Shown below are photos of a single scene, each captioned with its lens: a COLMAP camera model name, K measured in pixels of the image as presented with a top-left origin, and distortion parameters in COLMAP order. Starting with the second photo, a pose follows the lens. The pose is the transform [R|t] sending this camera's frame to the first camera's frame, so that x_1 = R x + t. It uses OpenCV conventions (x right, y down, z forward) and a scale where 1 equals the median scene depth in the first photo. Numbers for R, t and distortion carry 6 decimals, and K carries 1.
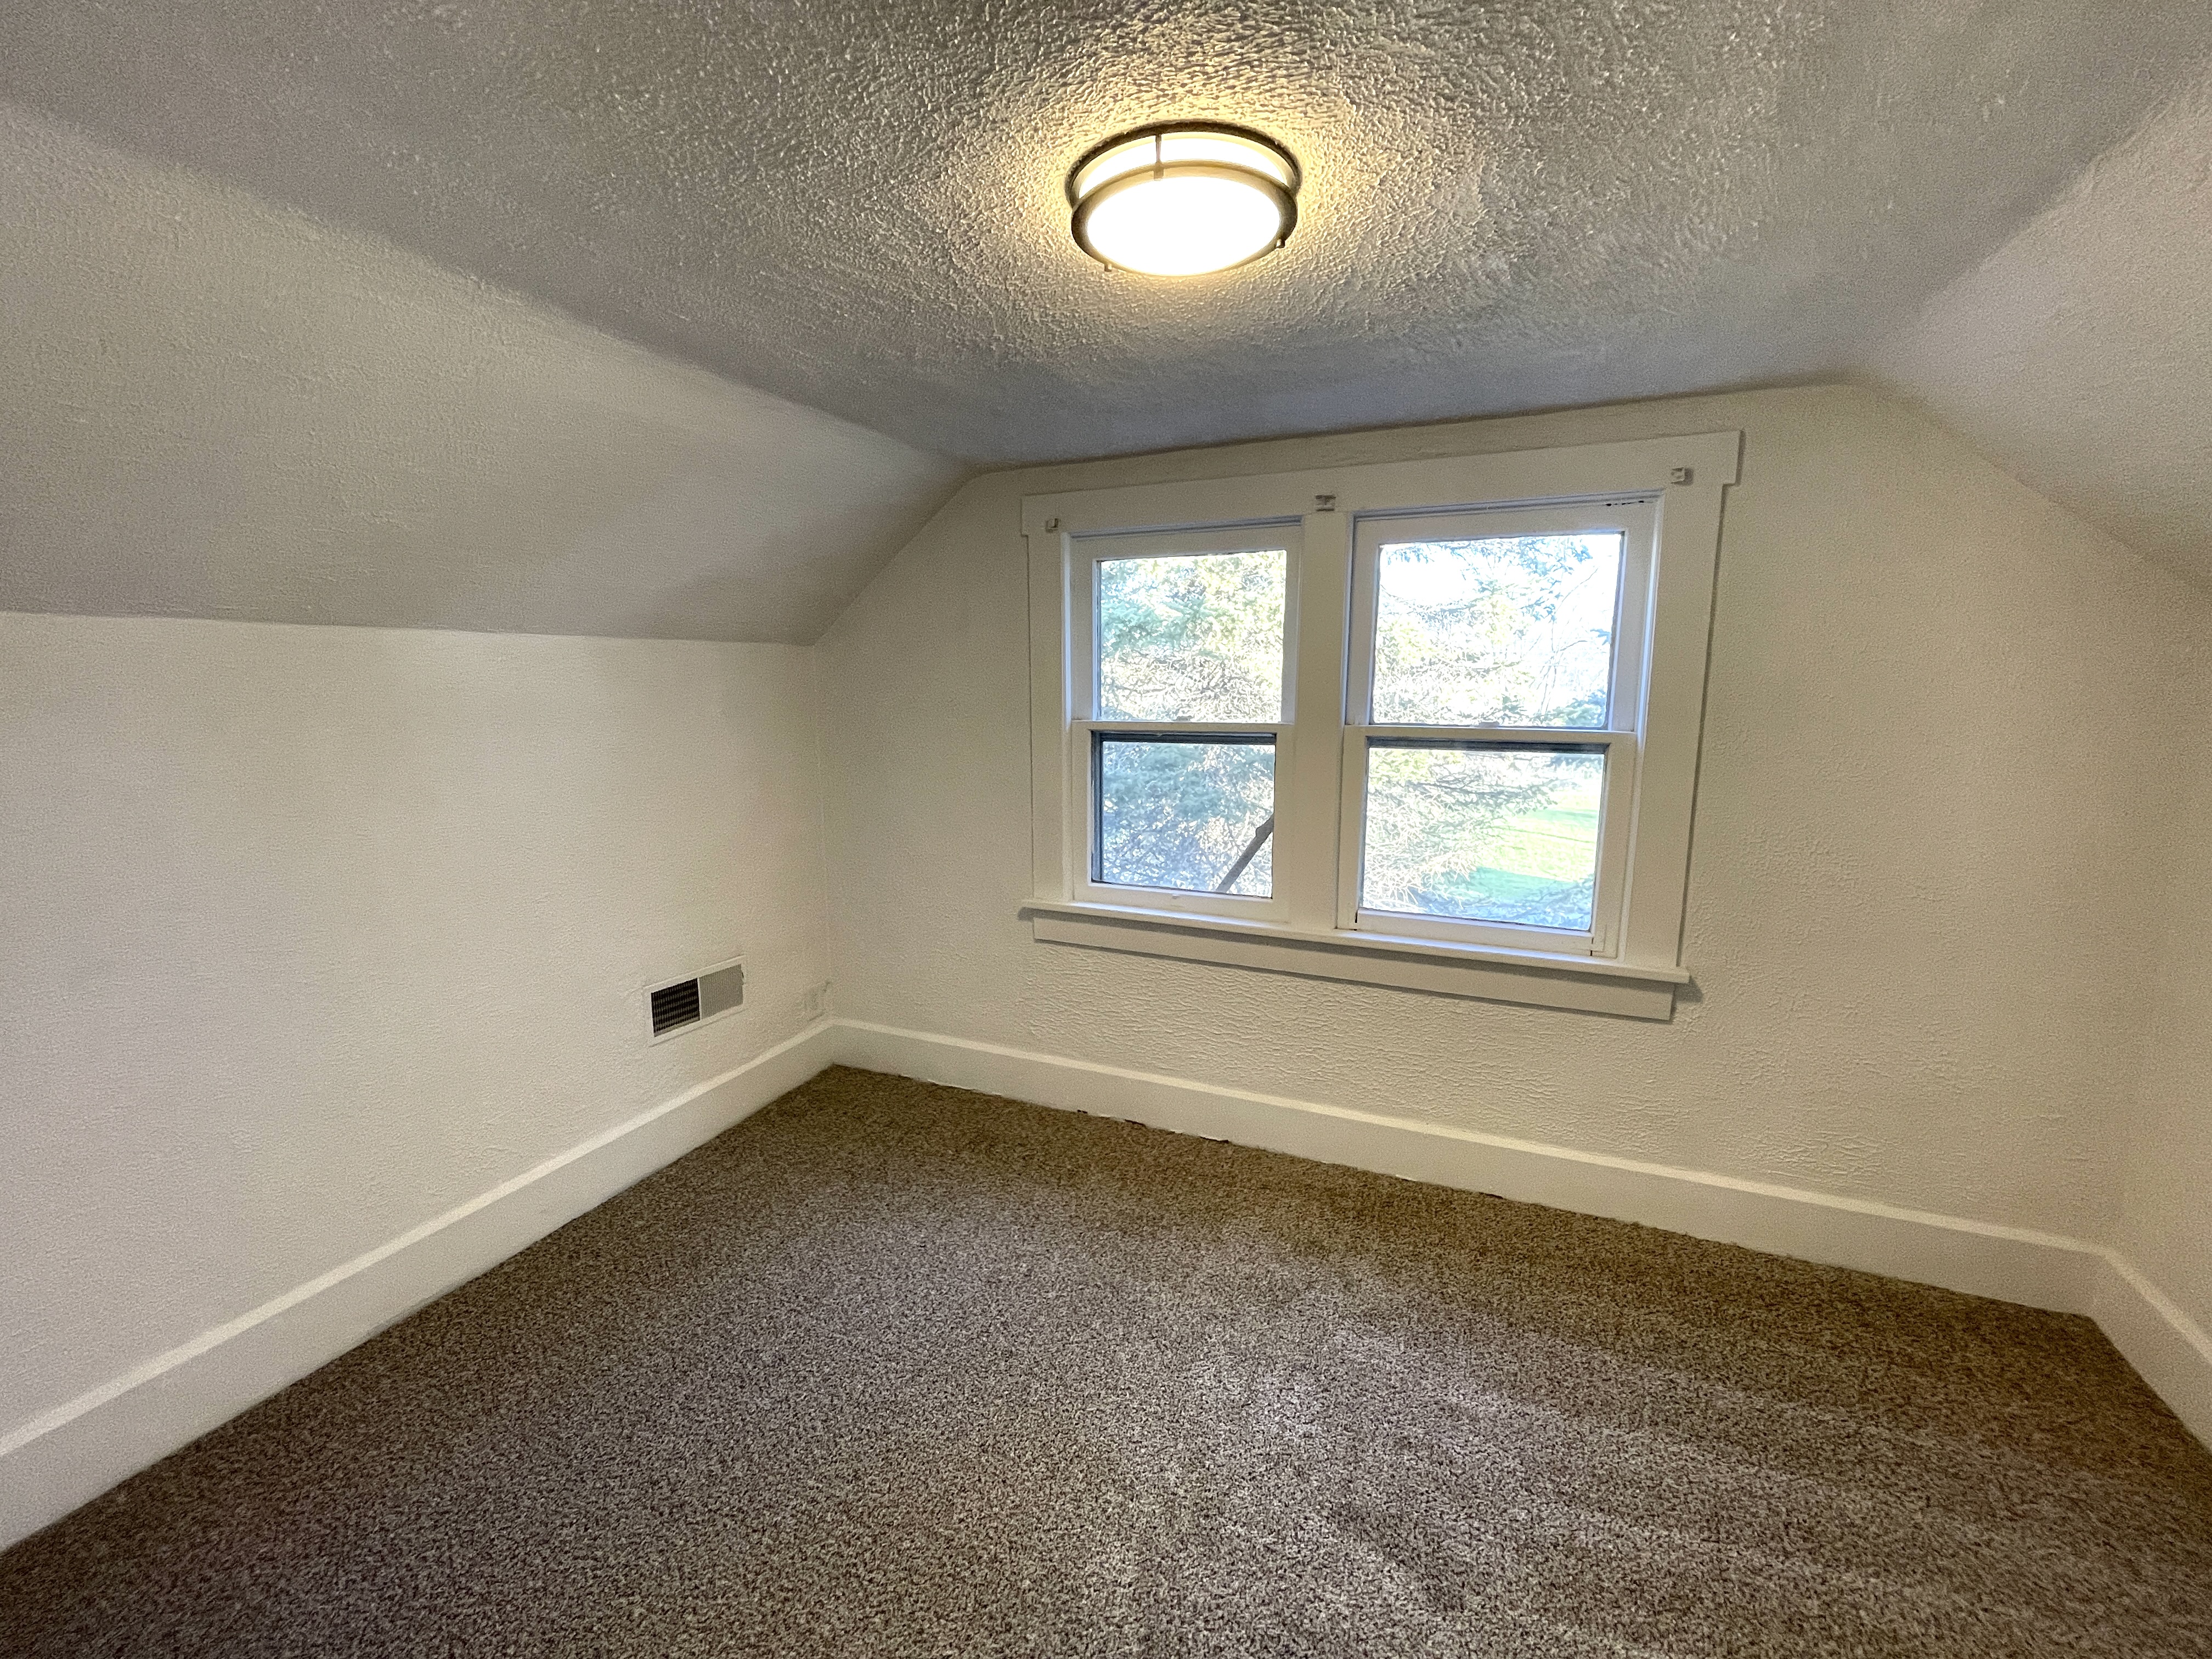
lens RADIAL K [[897.0, 0, 1109.0], [0, 897.0, 823.6], [0, 0, 1]] dist [-0.004504, 0.000353]
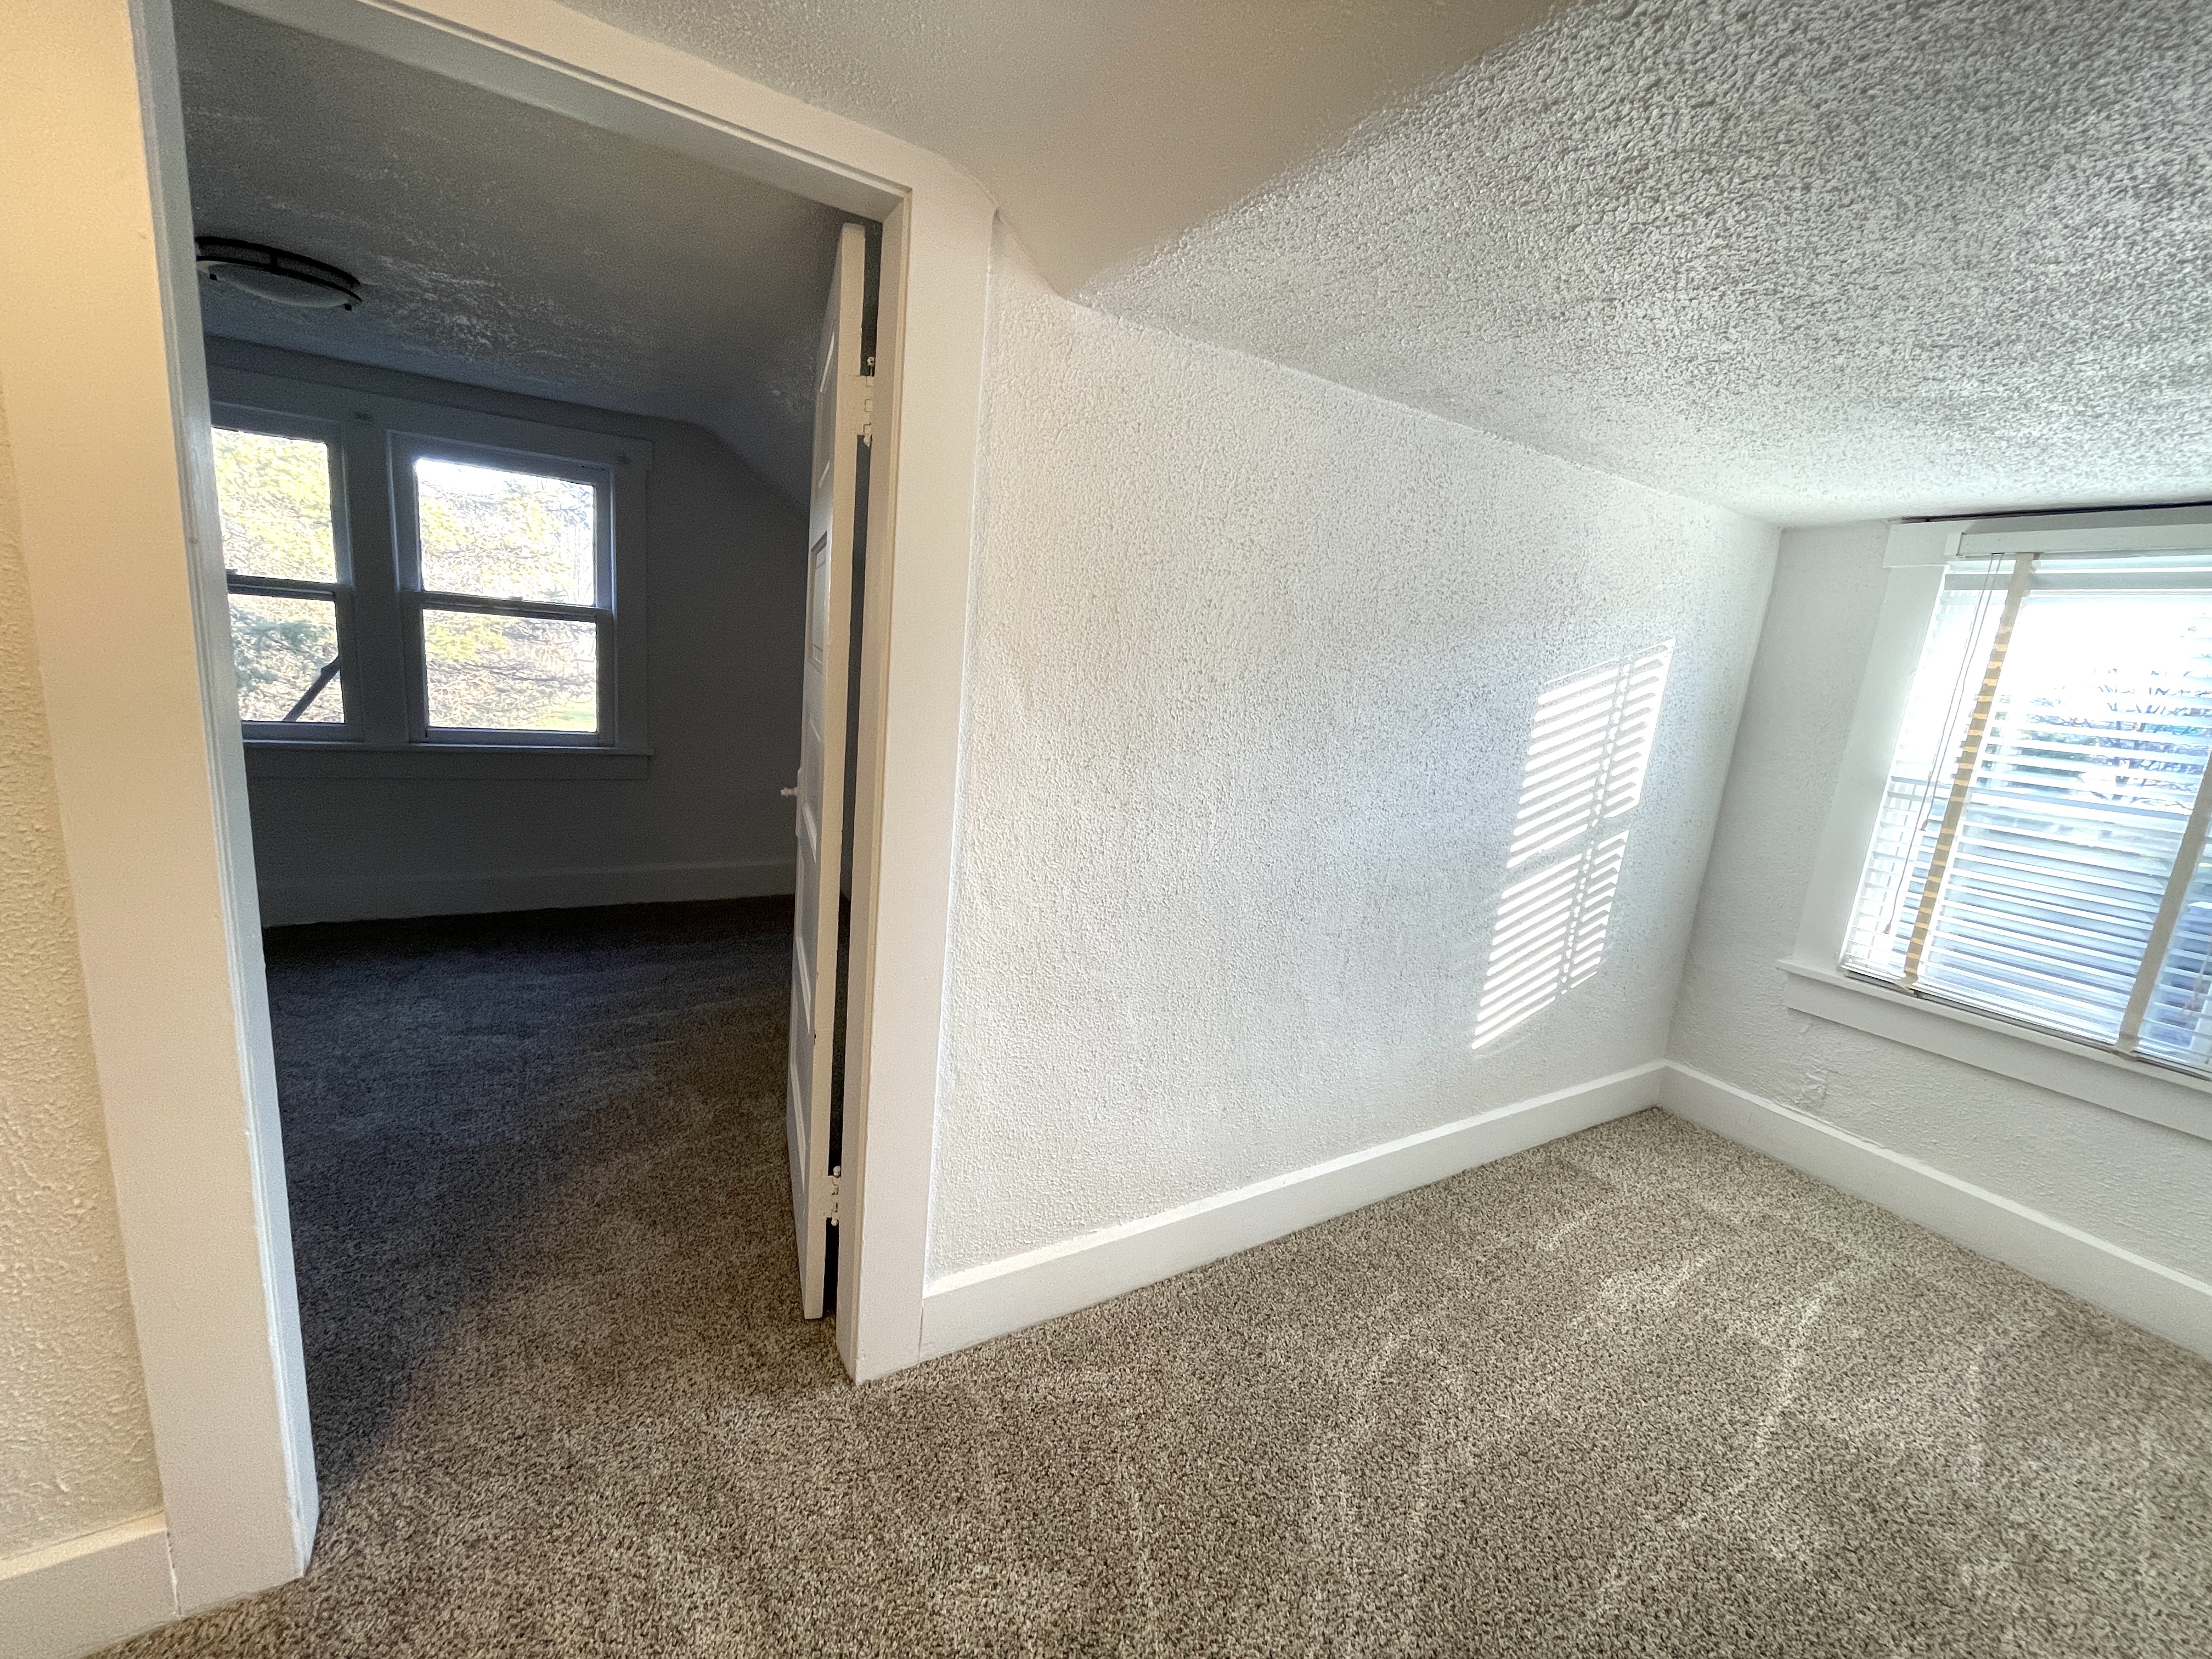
lens RADIAL K [[897.0, 0, 1109.0], [0, 897.0, 823.6], [0, 0, 1]] dist [-0.004504, 0.000353]
pose [[0.582687, -0.112537, 0.804867, -0.235338], [0.030616, 0.992703, 0.116636, 0.113381], [-0.812119, -0.043321, 0.581881, -0.664317]]
